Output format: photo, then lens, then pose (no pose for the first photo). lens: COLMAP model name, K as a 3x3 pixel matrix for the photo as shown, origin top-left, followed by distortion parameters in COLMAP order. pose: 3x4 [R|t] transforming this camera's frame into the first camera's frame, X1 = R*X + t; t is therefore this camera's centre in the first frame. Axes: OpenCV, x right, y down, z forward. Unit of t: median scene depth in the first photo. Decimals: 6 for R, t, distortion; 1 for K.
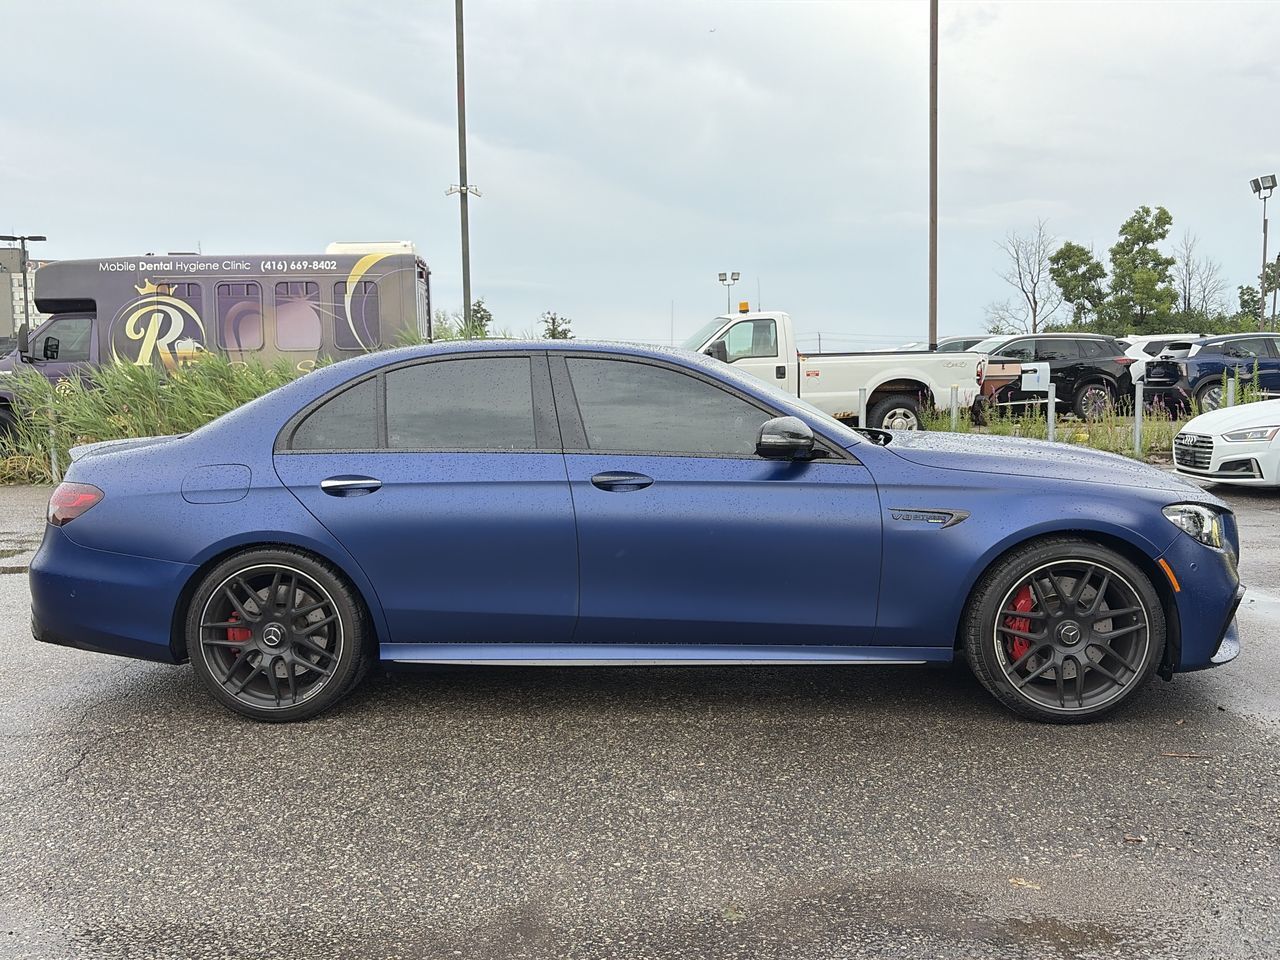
lens RADIAL K [[1133.9, 0, 650.9], [0, 1133.9, 481.8], [0, 0, 1]] dist [0.085346, -0.159216]
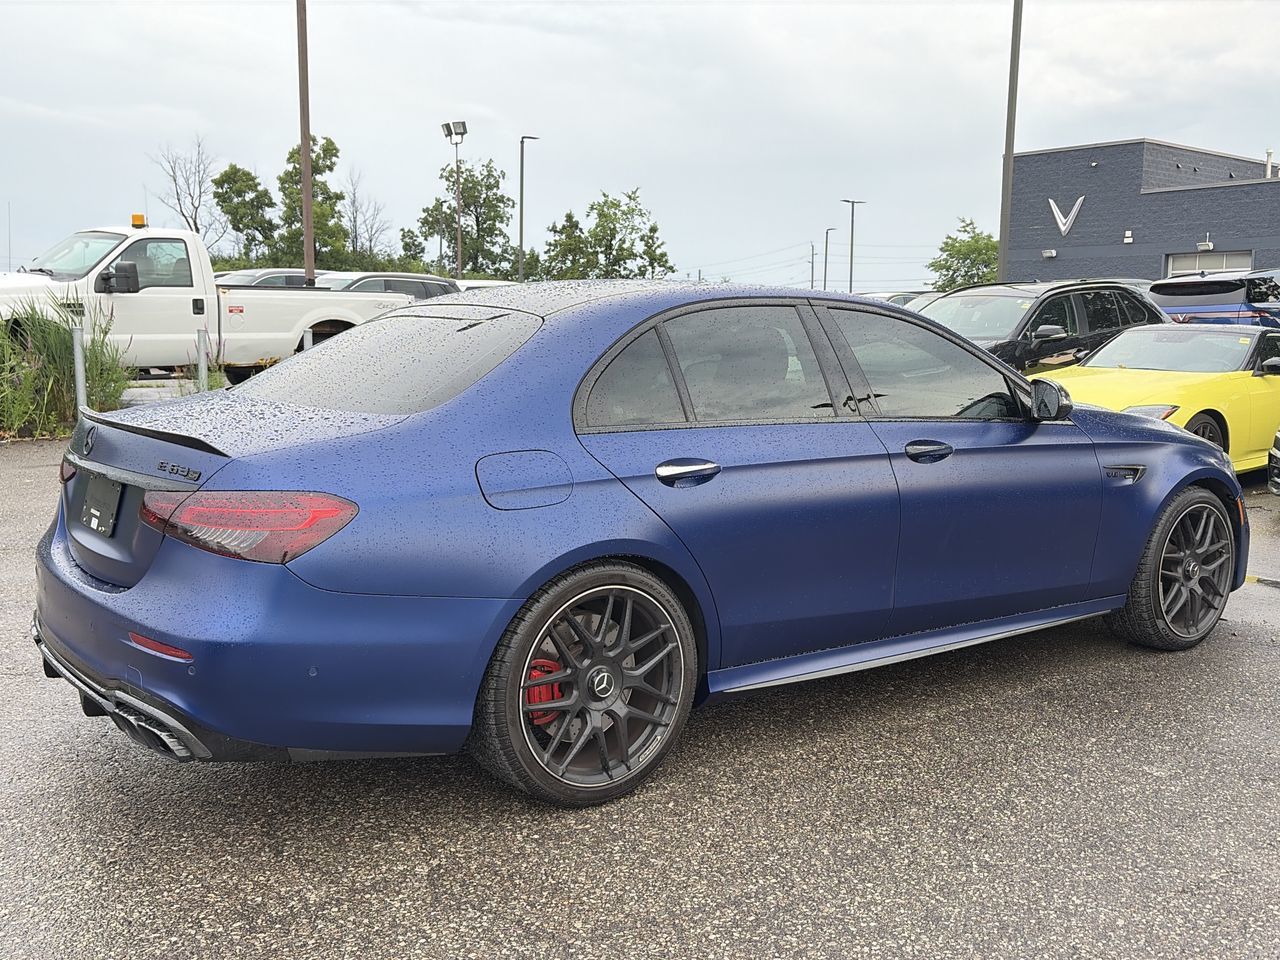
lens RADIAL K [[1248.6, 0, 645.3], [0, 1248.6, 494.2], [0, 0, 1]] dist [0.260612, -0.876534]
pose [[0.760777, -0.063251, 0.645924, -0.243491], [0.030921, 0.997642, 0.061273, -0.010050], [-0.648276, -0.026642, 0.760939, 0.112844]]
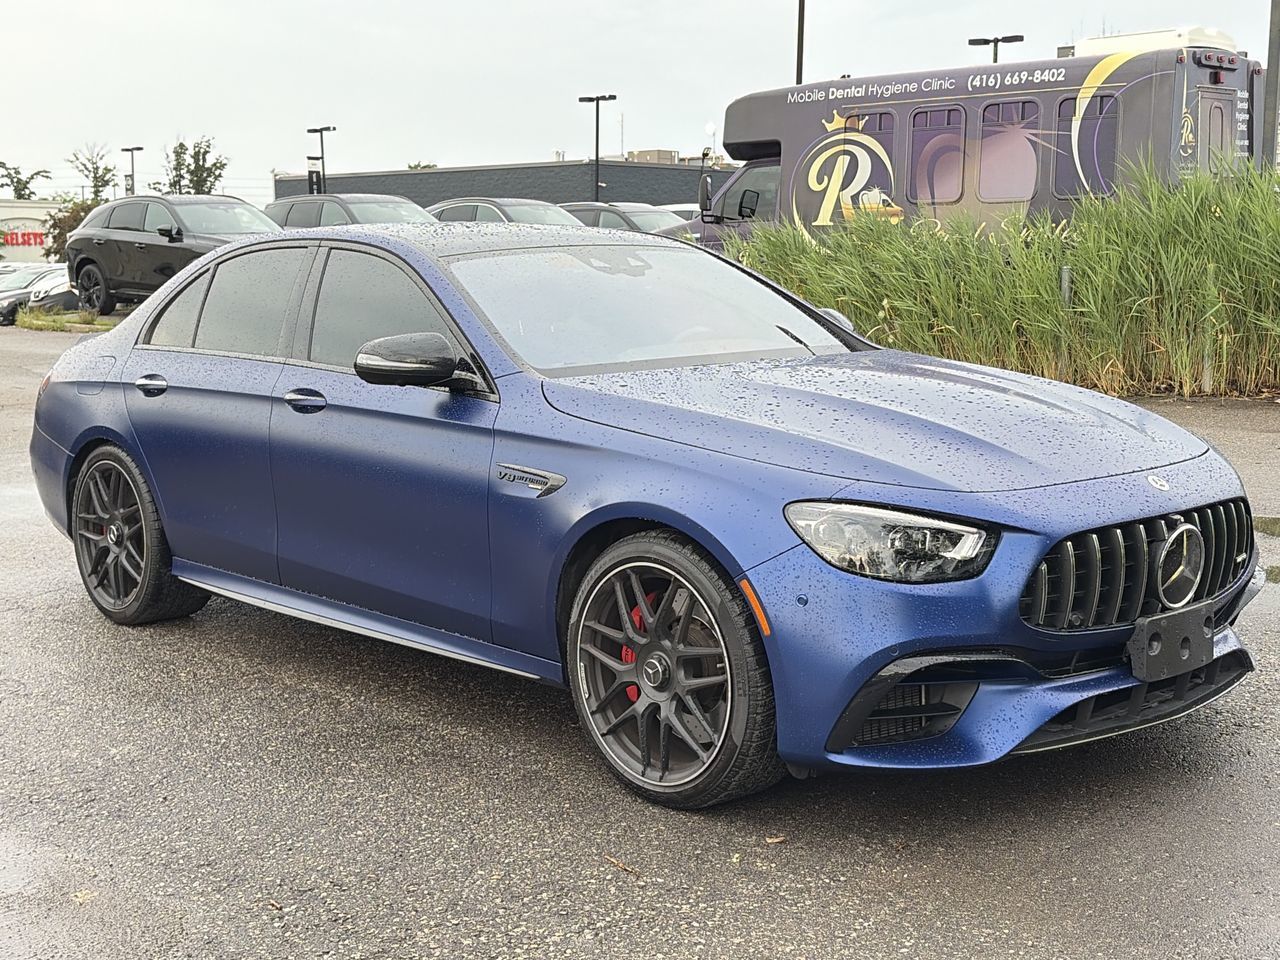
lens RADIAL K [[1734.5, 0, 633.6], [0, 1734.5, 482.1], [0, 0, 1]] dist [0.220572, -0.833705]
pose [[0.707268, 0.102545, -0.699469, 0.305615], [-0.063053, 0.994631, 0.082061, -0.018011], [0.704128, -0.013936, 0.709936, 0.074160]]
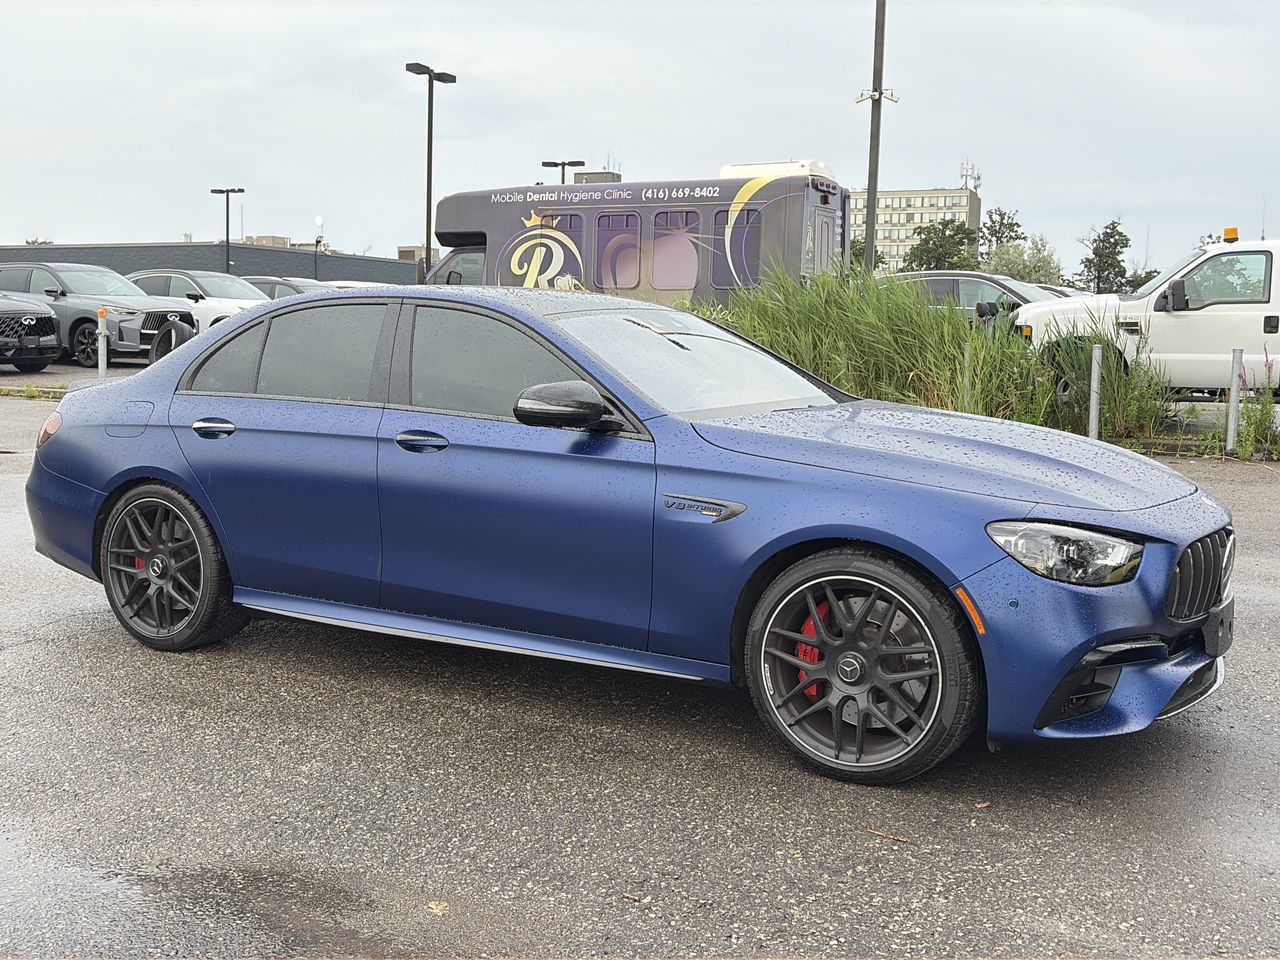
lens RADIAL K [[1393.3, 0, 645.8], [0, 1393.3, 480.1], [0, 0, 1]] dist [0.154998, -0.409805]
pose [[0.882481, 0.078781, -0.463704, 0.195535], [-0.067932, 0.996884, 0.040083, -0.007971], [0.465417, -0.003872, 0.885083, 0.019651]]
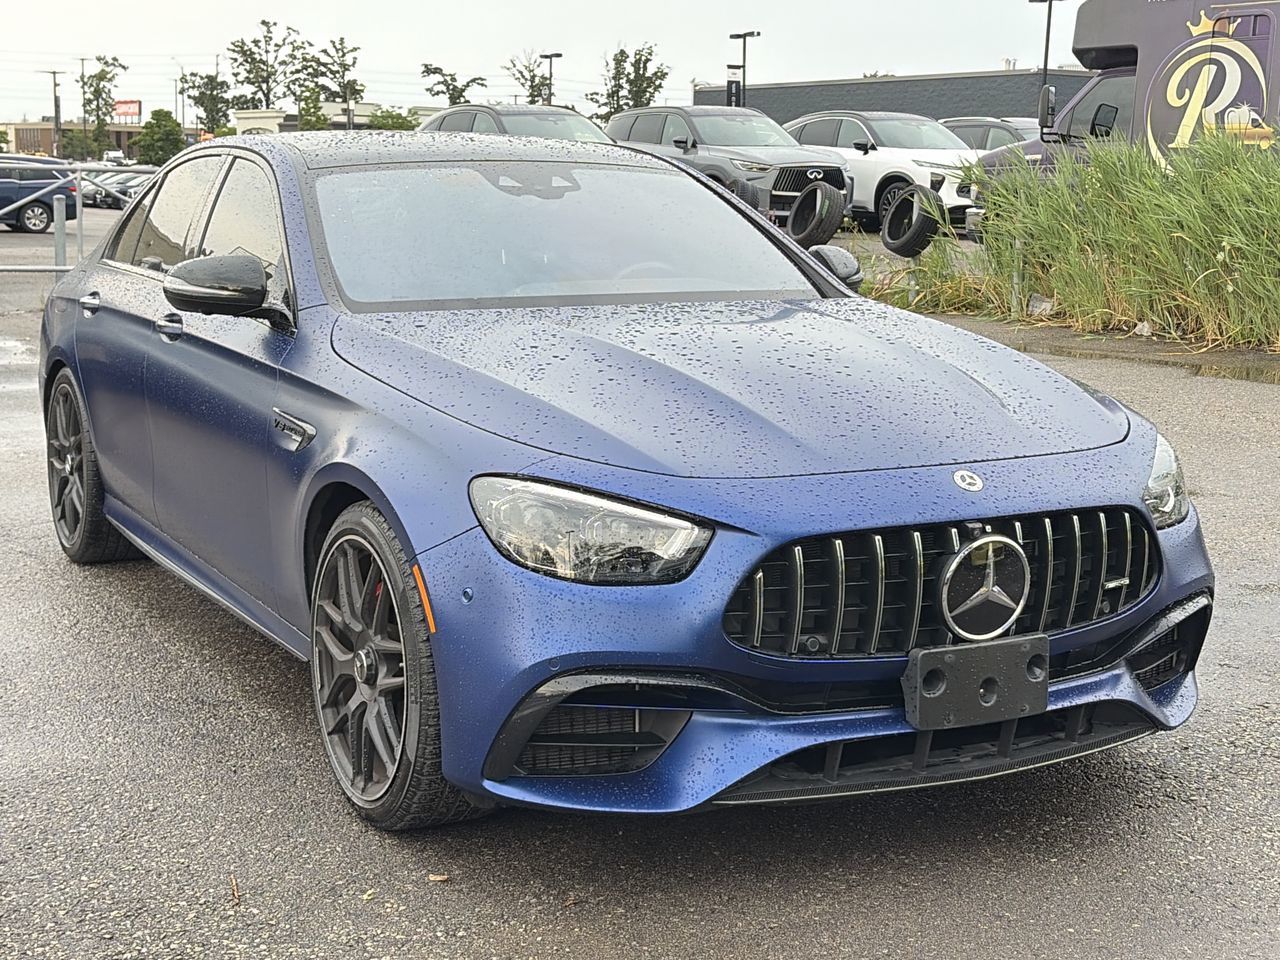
lens RADIAL K [[1914.7, 0, 640.0], [0, 1914.7, 480.0], [0, 0, 1]] dist [0.254797, -0.952892]
pose [[0.510801, 0.160620, -0.844561, 0.354920], [-0.098335, 0.986860, 0.128208, -0.027714], [0.854057, 0.017562, 0.519883, 0.175231]]
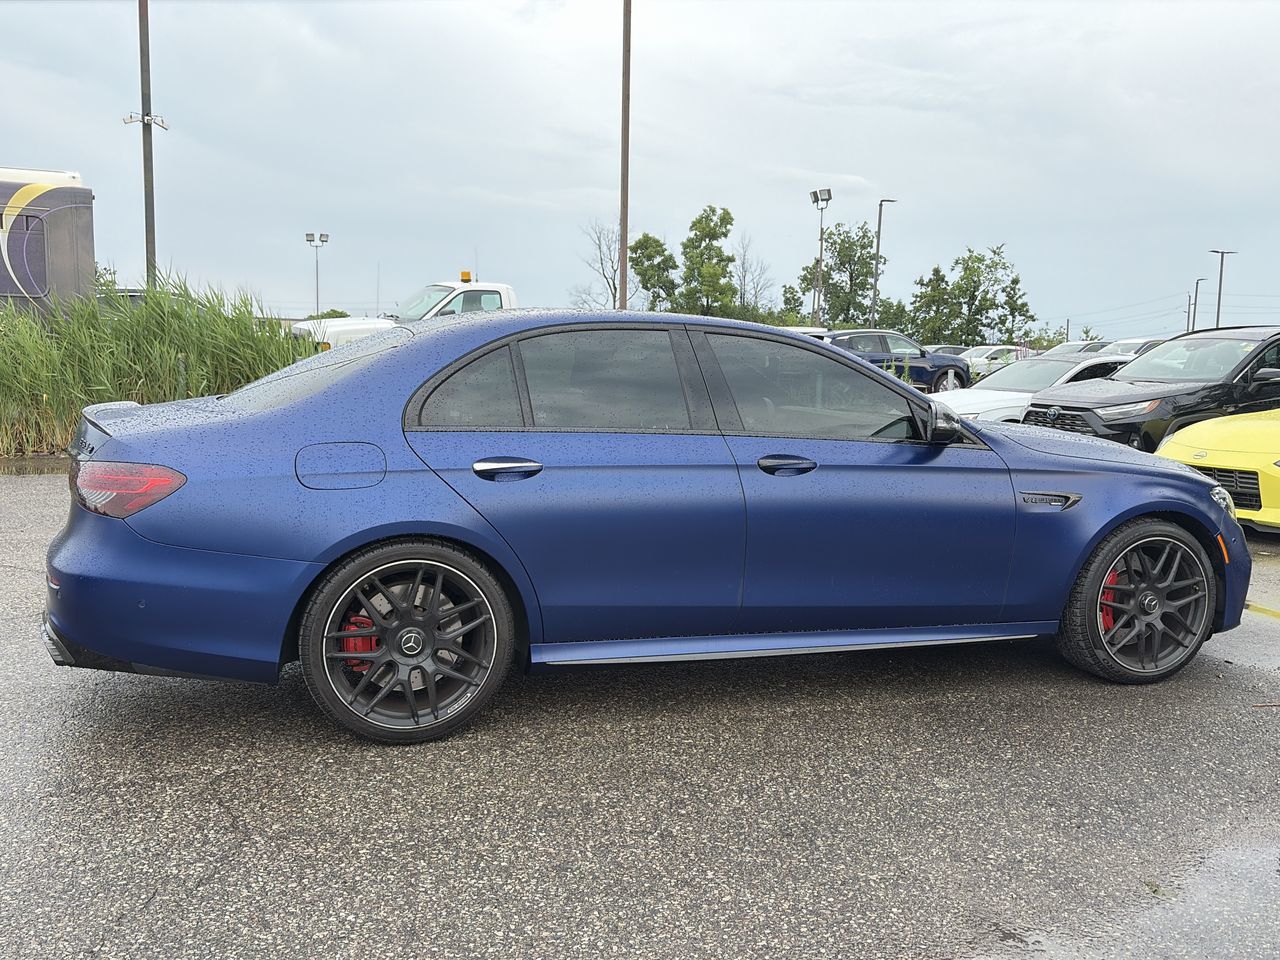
lens RADIAL K [[1133.9, 0, 650.9], [0, 1133.9, 481.8], [0, 0, 1]] dist [0.085346, -0.159216]
pose [[0.927212, -0.001096, 0.374535, -0.144120], [-0.007482, 0.999742, 0.021448, -0.001774], [-0.374462, -0.022689, 0.926965, 0.042891]]
